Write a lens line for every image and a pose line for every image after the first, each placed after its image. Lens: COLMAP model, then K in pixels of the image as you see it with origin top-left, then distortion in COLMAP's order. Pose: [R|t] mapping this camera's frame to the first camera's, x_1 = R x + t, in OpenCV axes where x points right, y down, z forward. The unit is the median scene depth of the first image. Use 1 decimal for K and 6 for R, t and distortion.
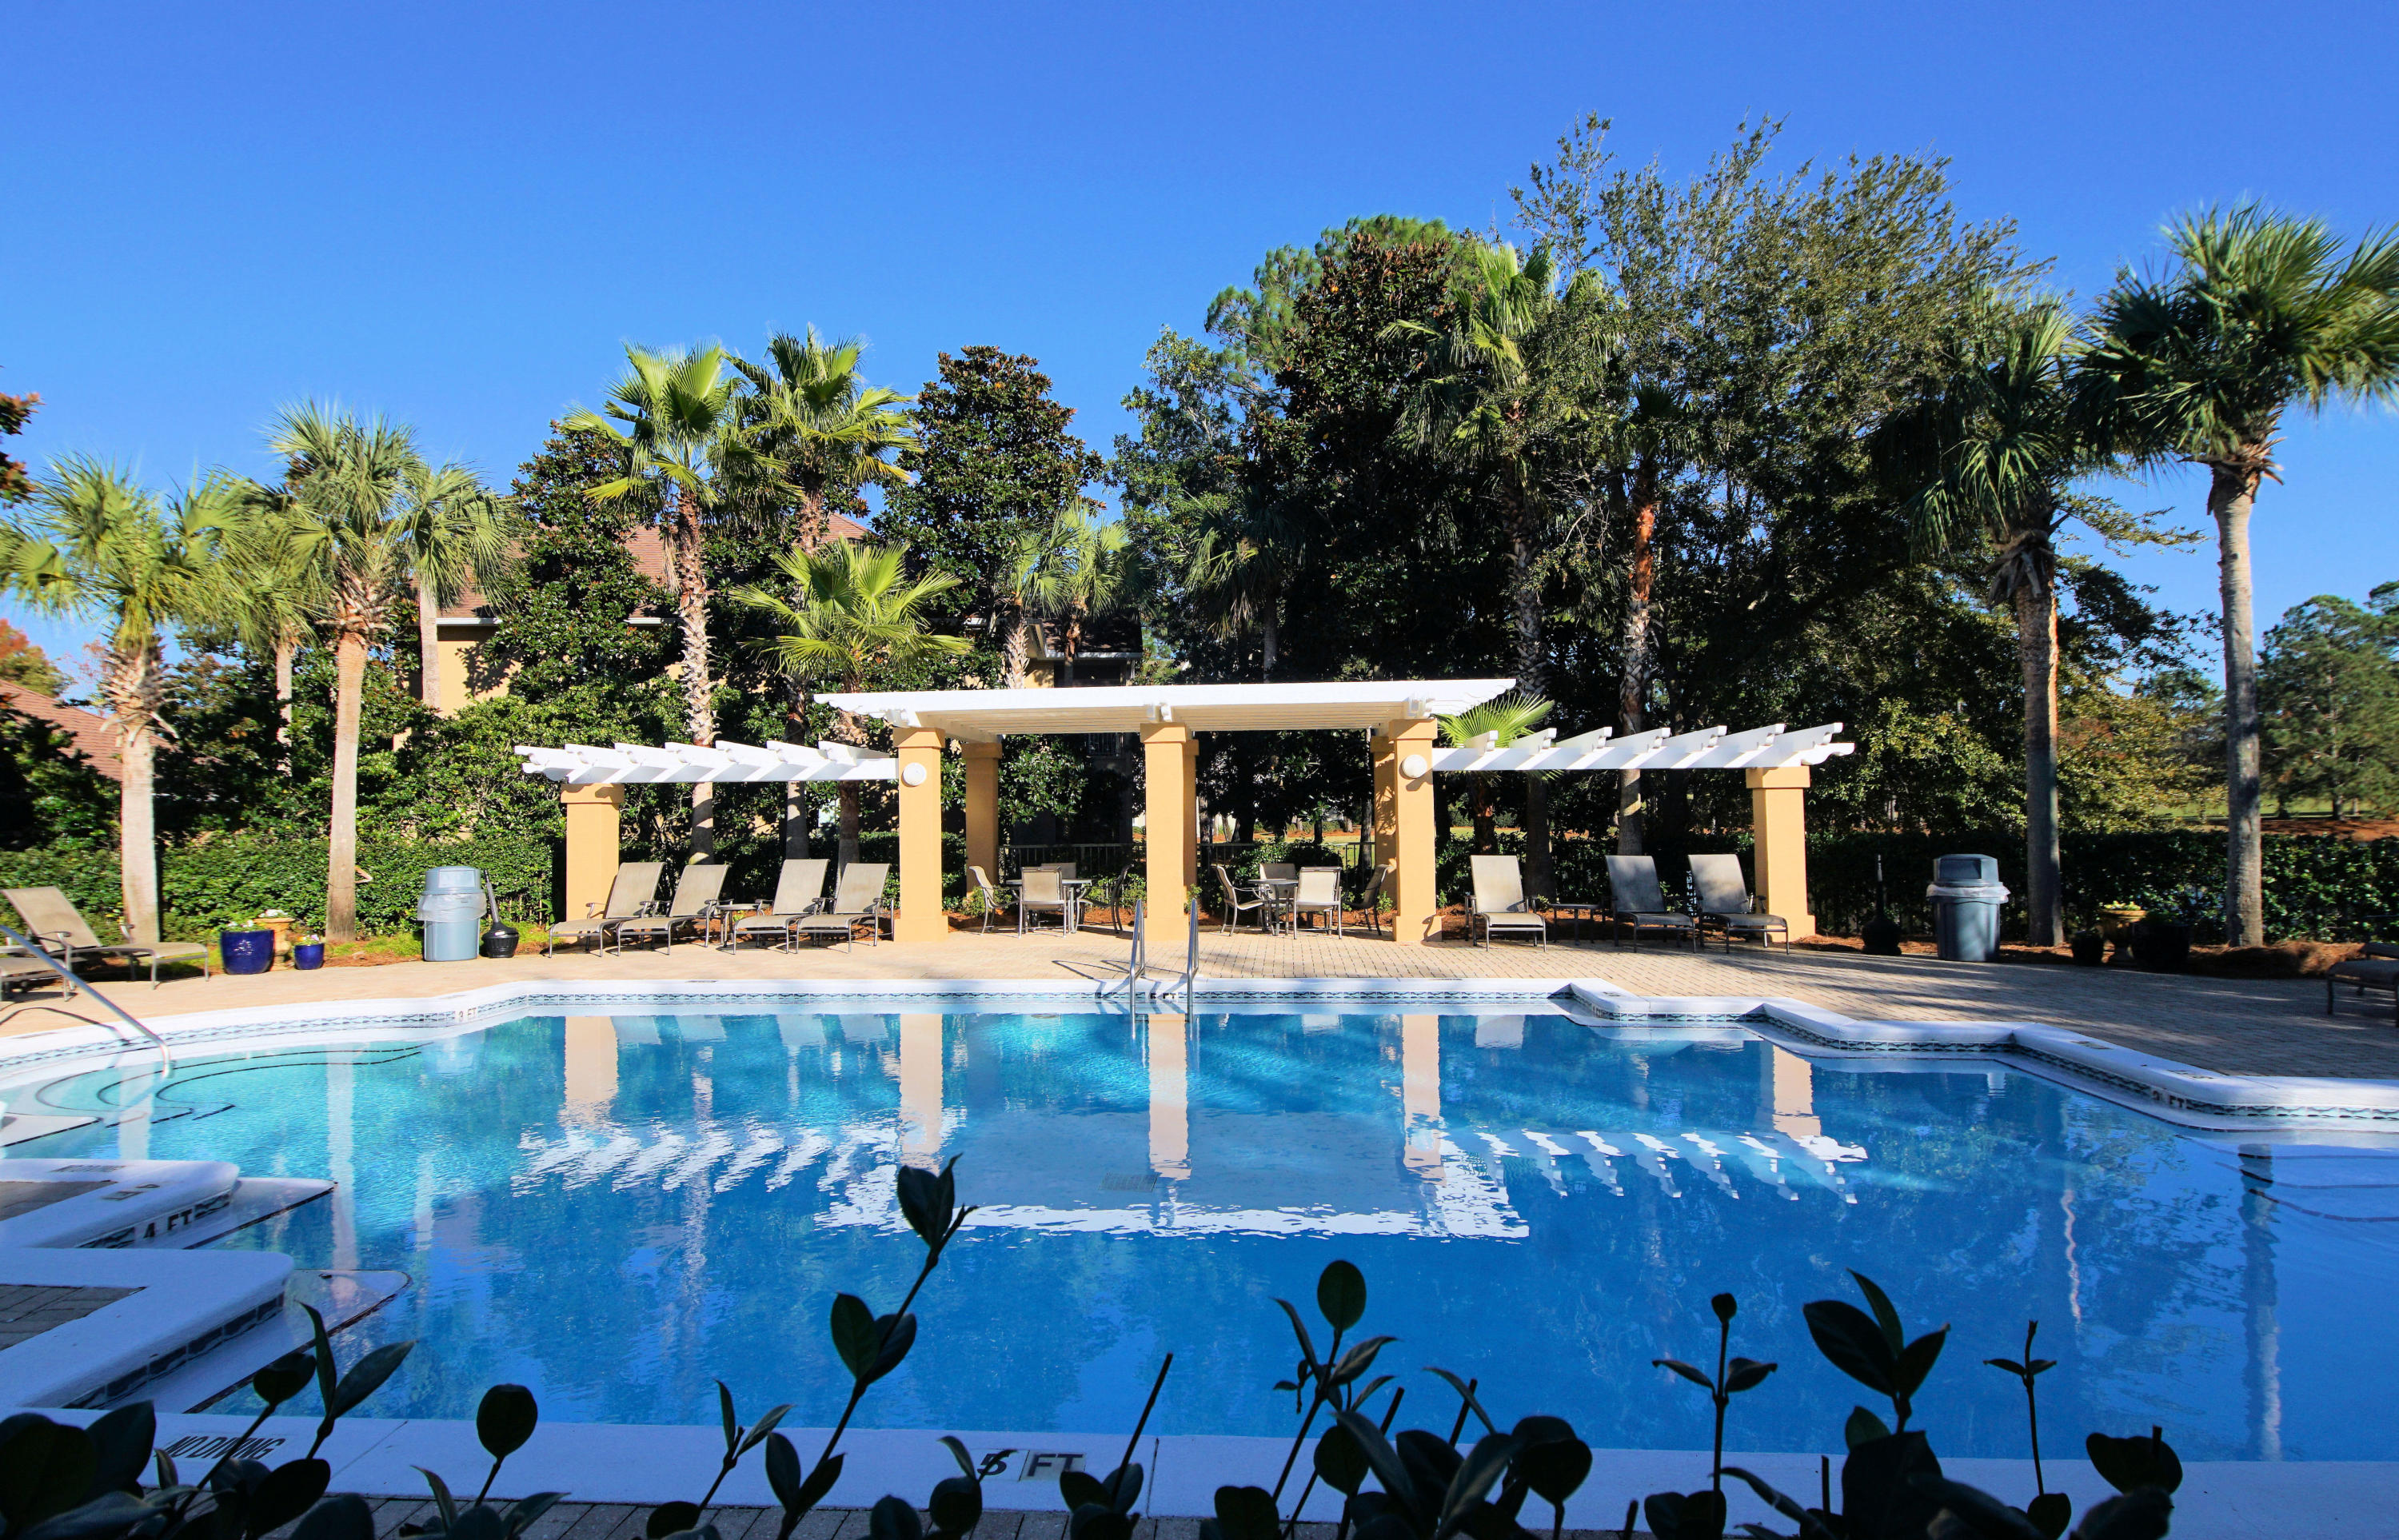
lens RADIAL K [[1291.5, 0, 1199.6], [0, 1291.5, 782.8], [0, 0, 1]] dist [0.005255, 0.000440]
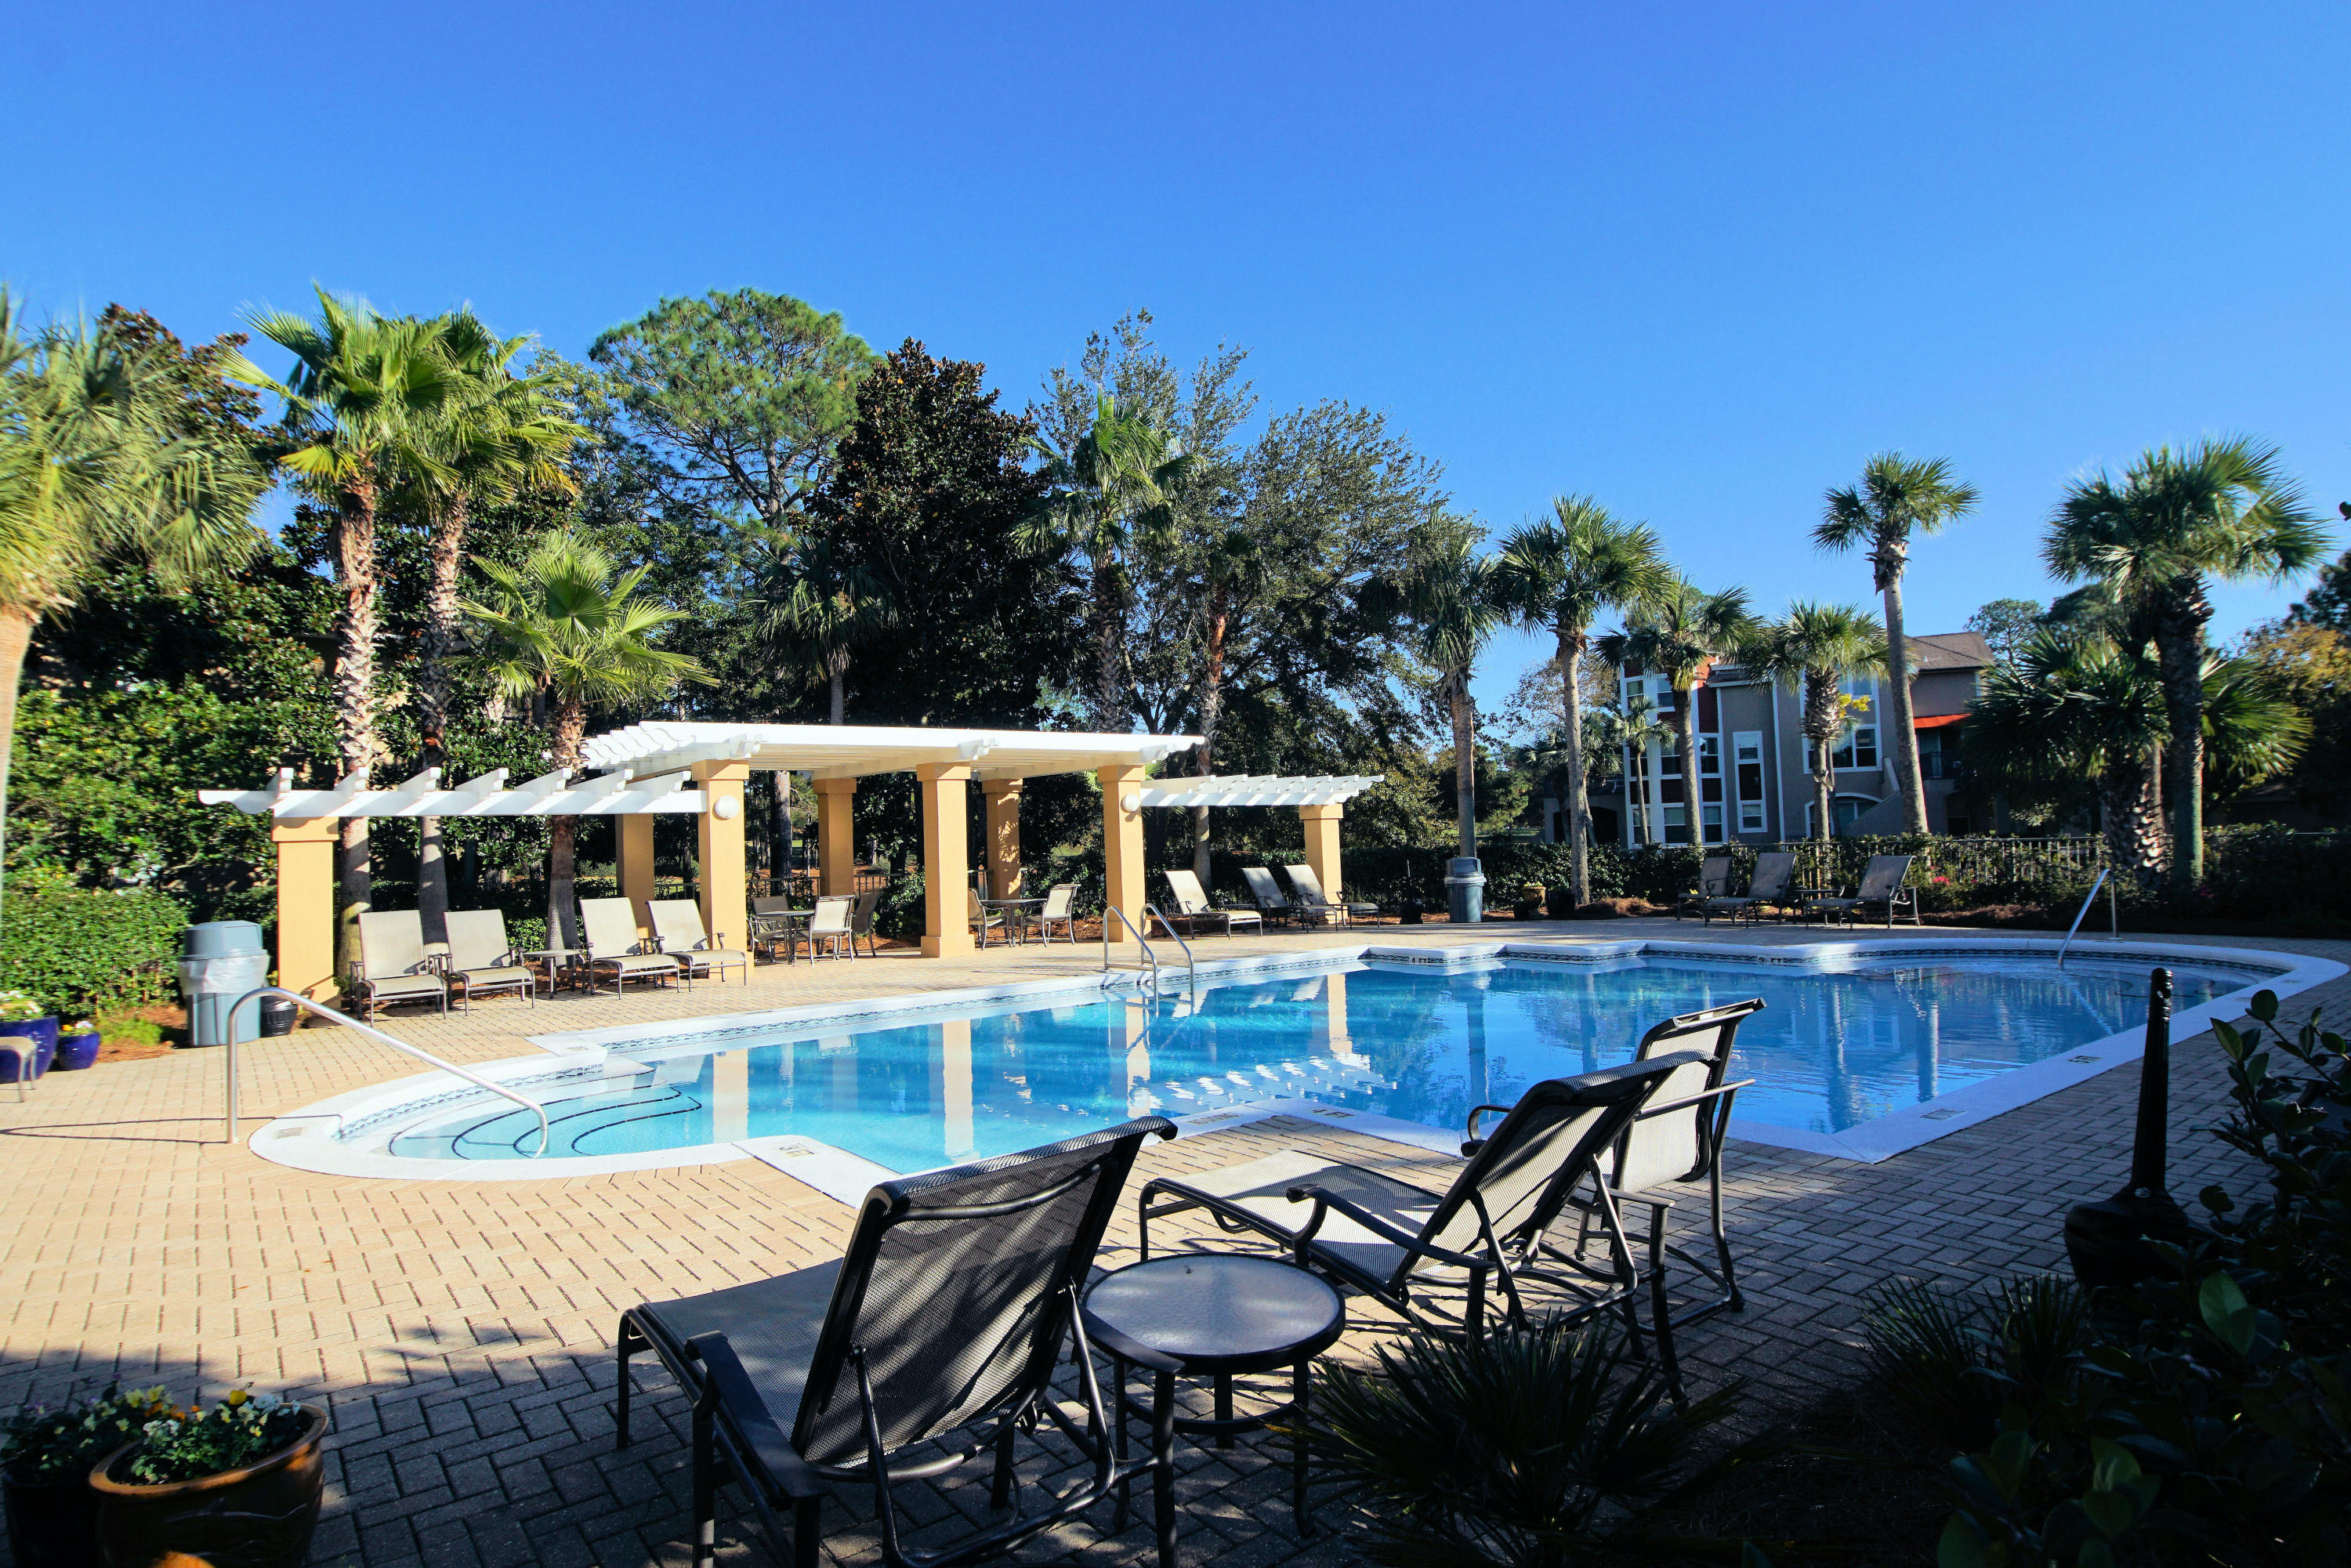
lens RADIAL K [[1260.0, 0, 1156.2], [0, 1260.0, 777.3], [0, 0, 1]] dist [0.041211, -0.039648]
pose [[0.747661, 0.020171, 0.663774, -0.640430], [0.006256, 0.999280, -0.037413, 0.009066], [-0.664051, 0.032125, 0.746997, 0.053114]]
